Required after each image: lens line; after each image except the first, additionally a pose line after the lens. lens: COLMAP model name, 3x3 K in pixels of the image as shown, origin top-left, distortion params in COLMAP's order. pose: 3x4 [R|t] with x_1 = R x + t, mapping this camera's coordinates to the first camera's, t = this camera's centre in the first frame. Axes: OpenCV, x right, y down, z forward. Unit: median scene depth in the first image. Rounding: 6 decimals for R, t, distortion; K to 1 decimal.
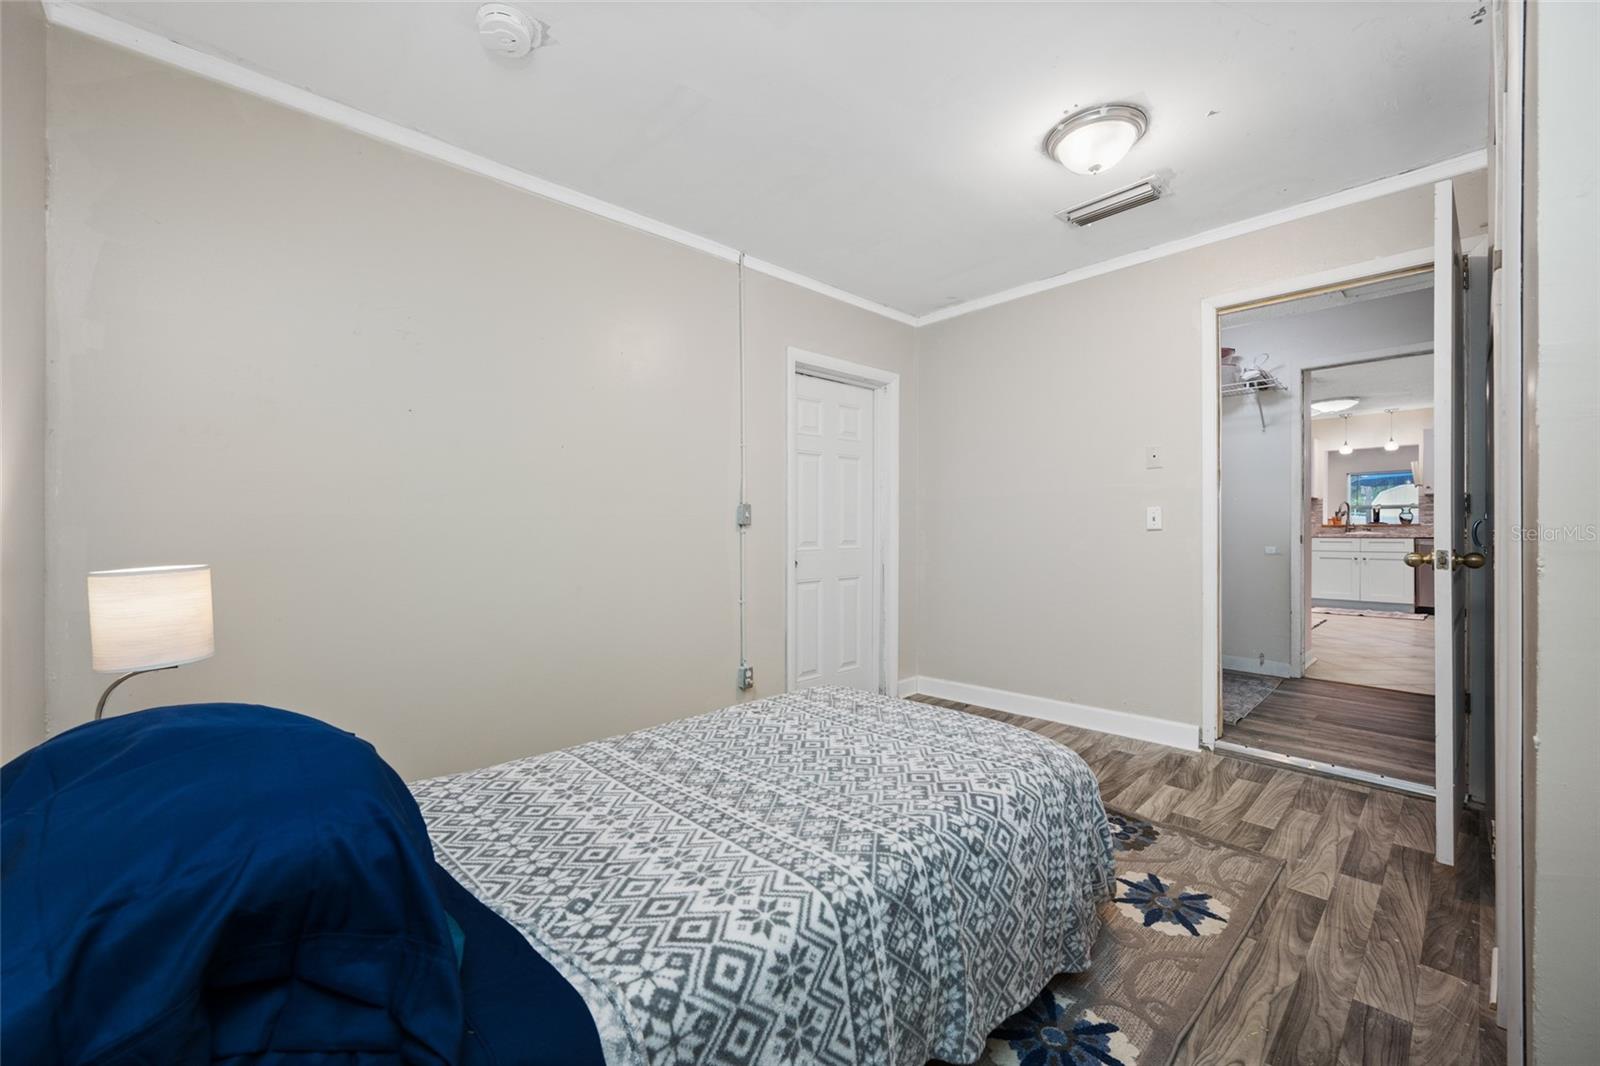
lens RADIAL K [[632.8, 0, 803.0], [0, 632.8, 530.8], [0, 0, 1]] dist [0.002920, 0.000142]
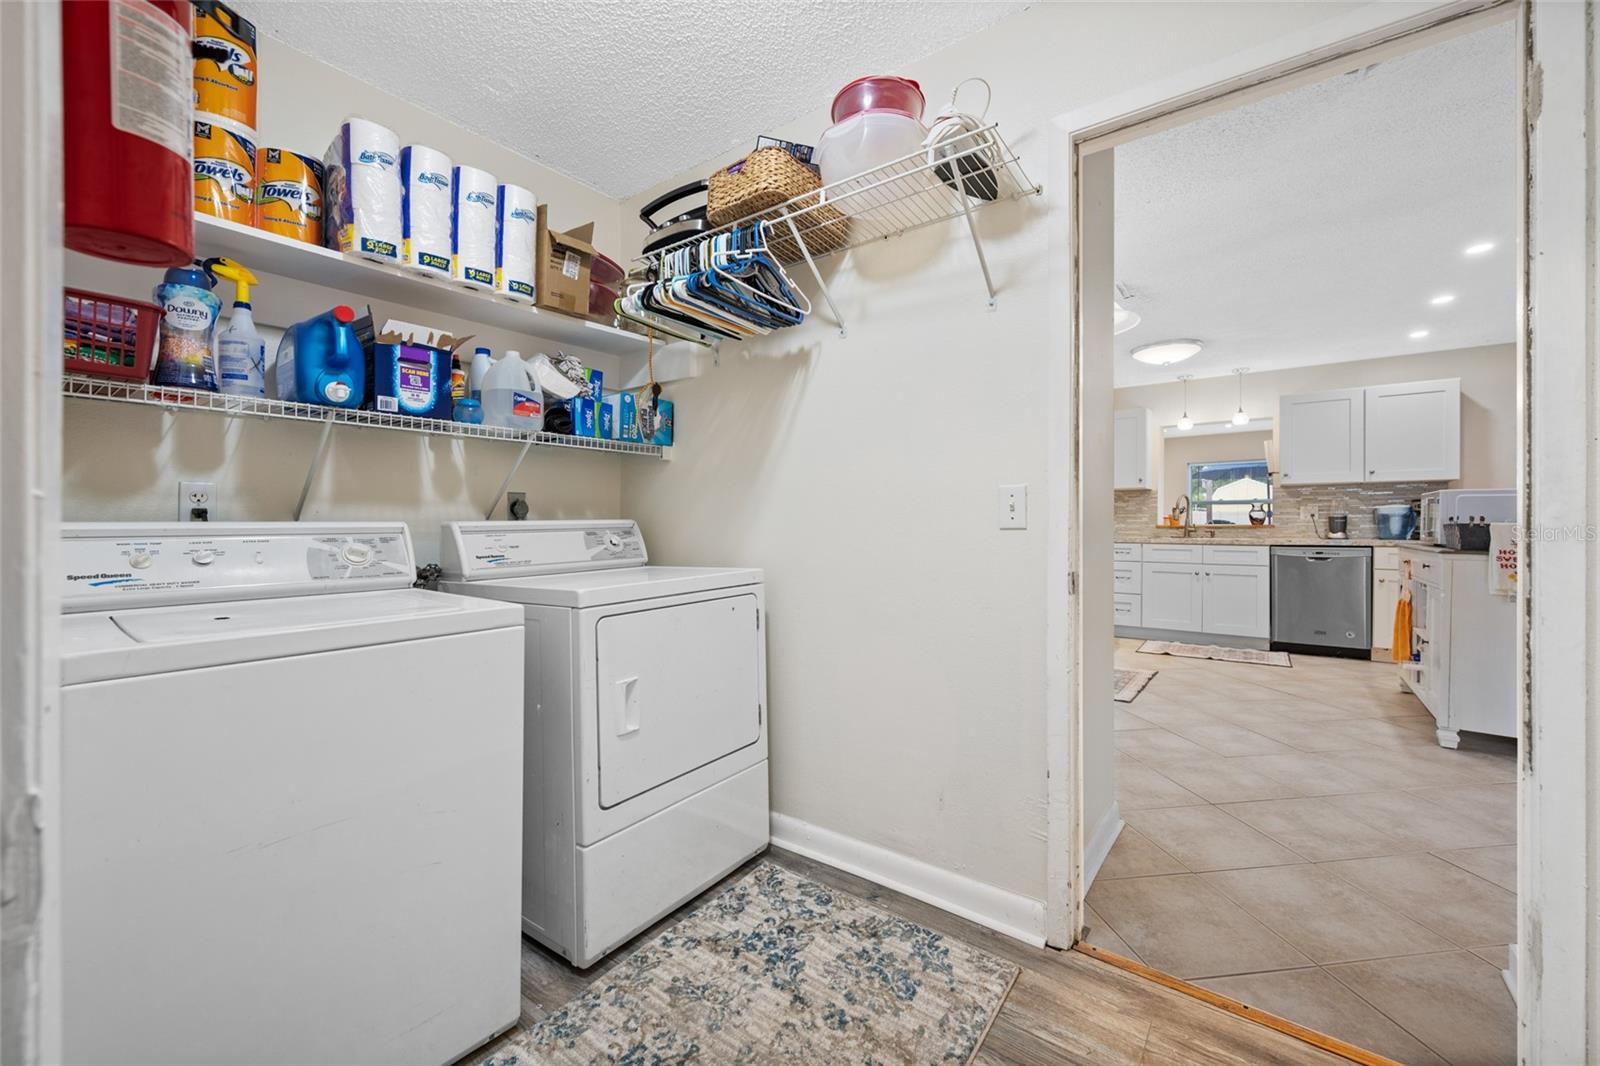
lens RADIAL K [[632.8, 0, 803.0], [0, 632.8, 530.8], [0, 0, 1]] dist [0.002920, 0.000142]
pose [[0.987034, -0.004258, 0.160453, 0.308441], [0.002767, 0.999951, 0.009513, -0.012325], [-0.160486, -0.008946, 0.986998, 0.354403]]
